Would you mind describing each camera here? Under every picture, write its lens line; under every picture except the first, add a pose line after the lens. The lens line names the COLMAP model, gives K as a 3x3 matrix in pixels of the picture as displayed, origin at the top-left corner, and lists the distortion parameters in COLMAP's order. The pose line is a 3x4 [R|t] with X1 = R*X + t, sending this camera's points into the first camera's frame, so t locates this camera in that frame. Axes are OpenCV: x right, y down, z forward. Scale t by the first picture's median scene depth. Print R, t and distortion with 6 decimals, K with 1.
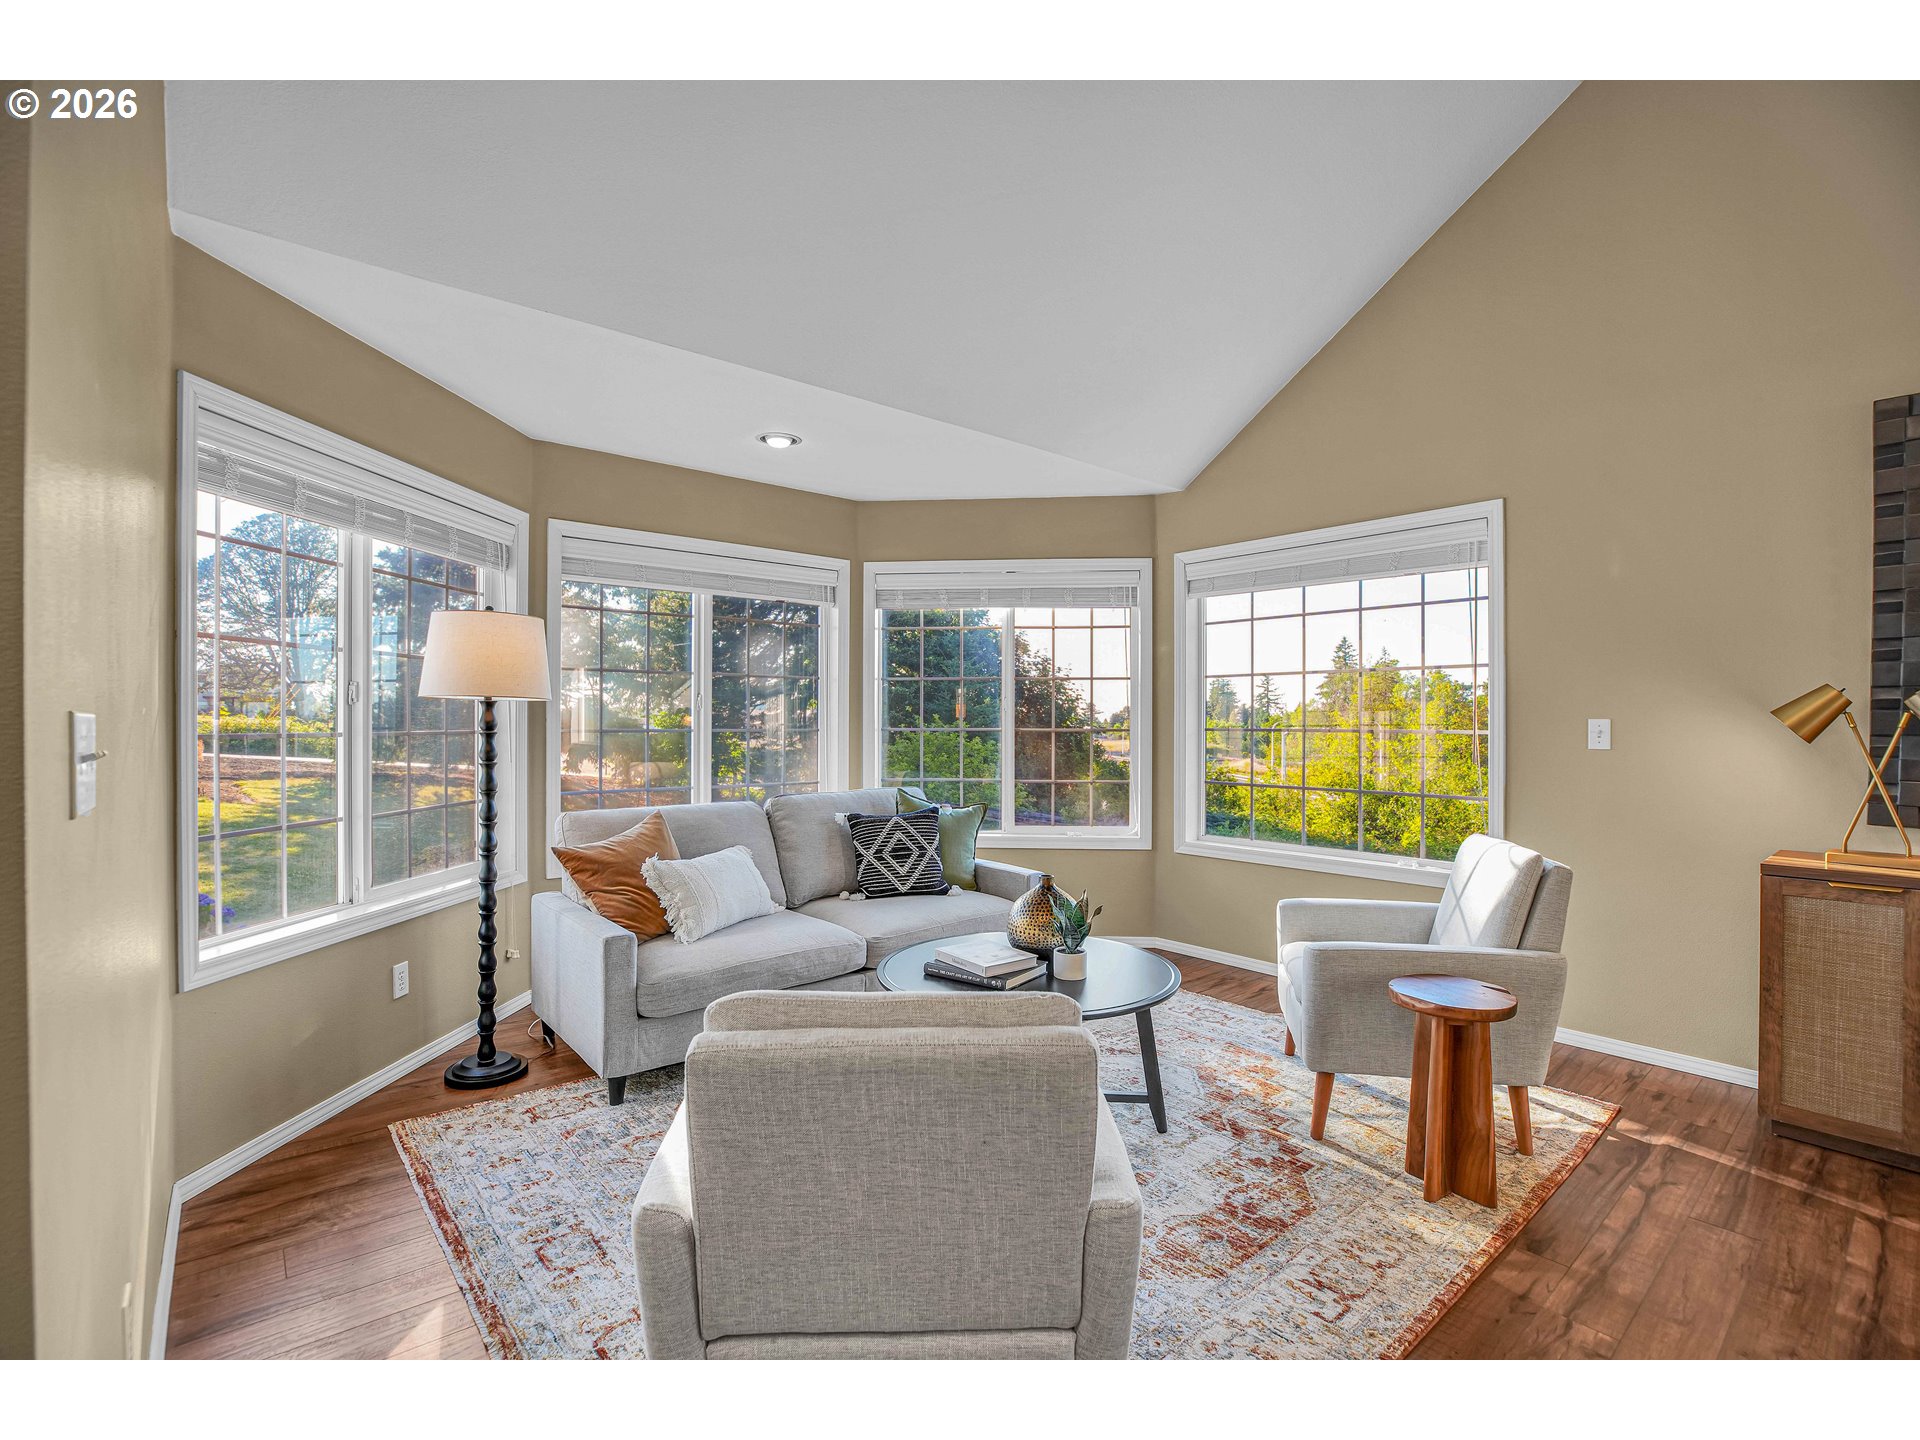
lens RADIAL K [[889.4, 0, 960.0], [0, 889.4, 720.0], [0, 0, 1]] dist [-0.046134, 0.016024]
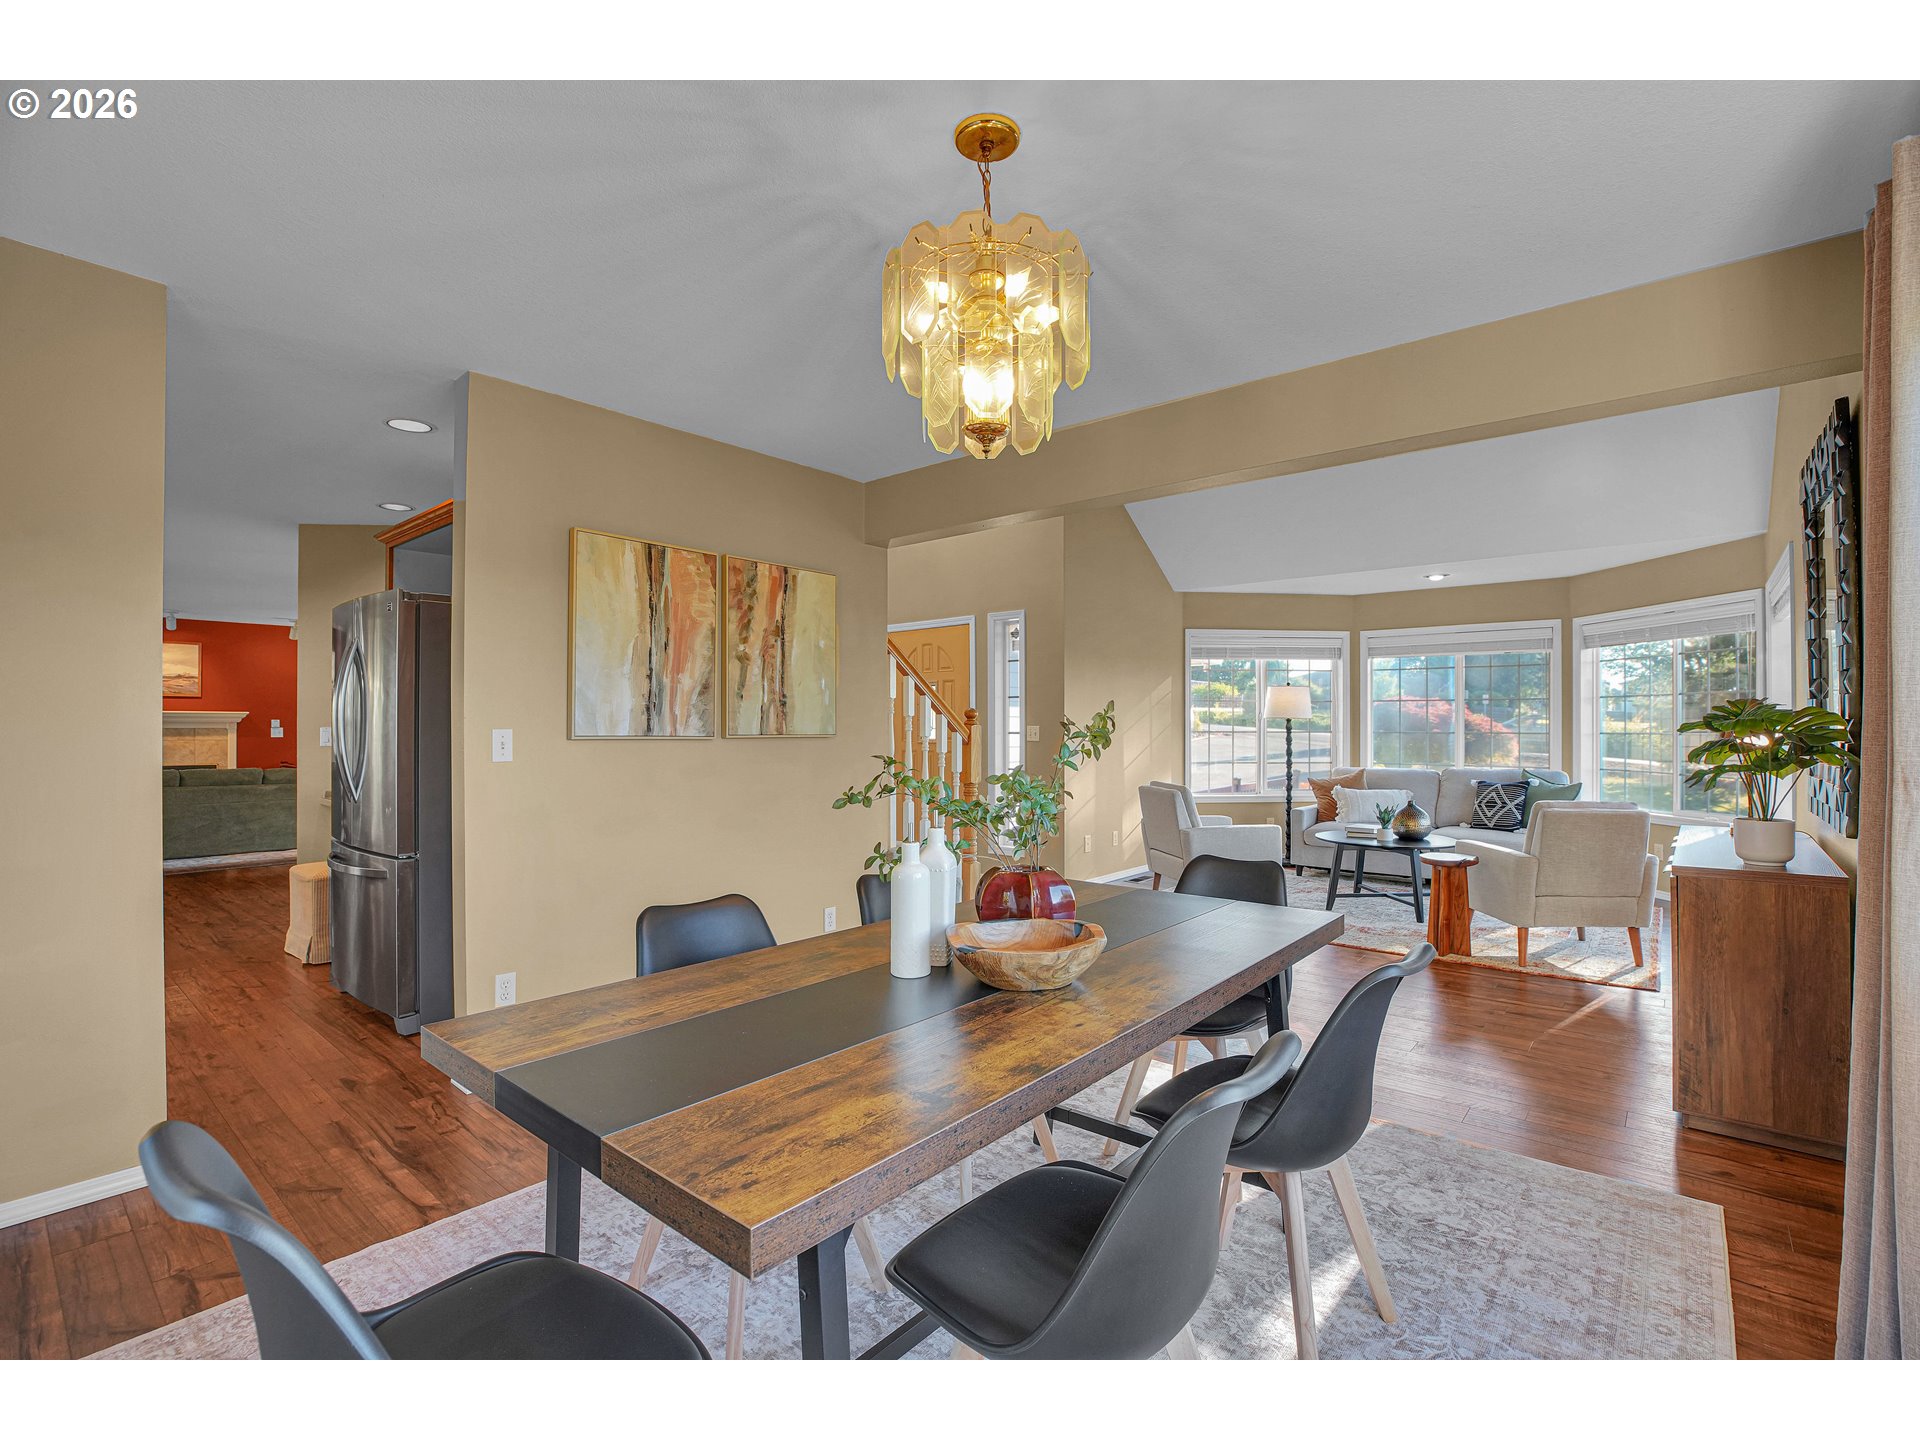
lens RADIAL K [[889.4, 0, 960.0], [0, 889.4, 720.0], [0, 0, 1]] dist [-0.046134, 0.016024]
pose [[0.163619, -0.008623, -0.986486, 2.123198], [-0.000437, 0.999961, -0.008814, 0.003929], [0.986523, 0.001874, 0.163609, -0.426650]]
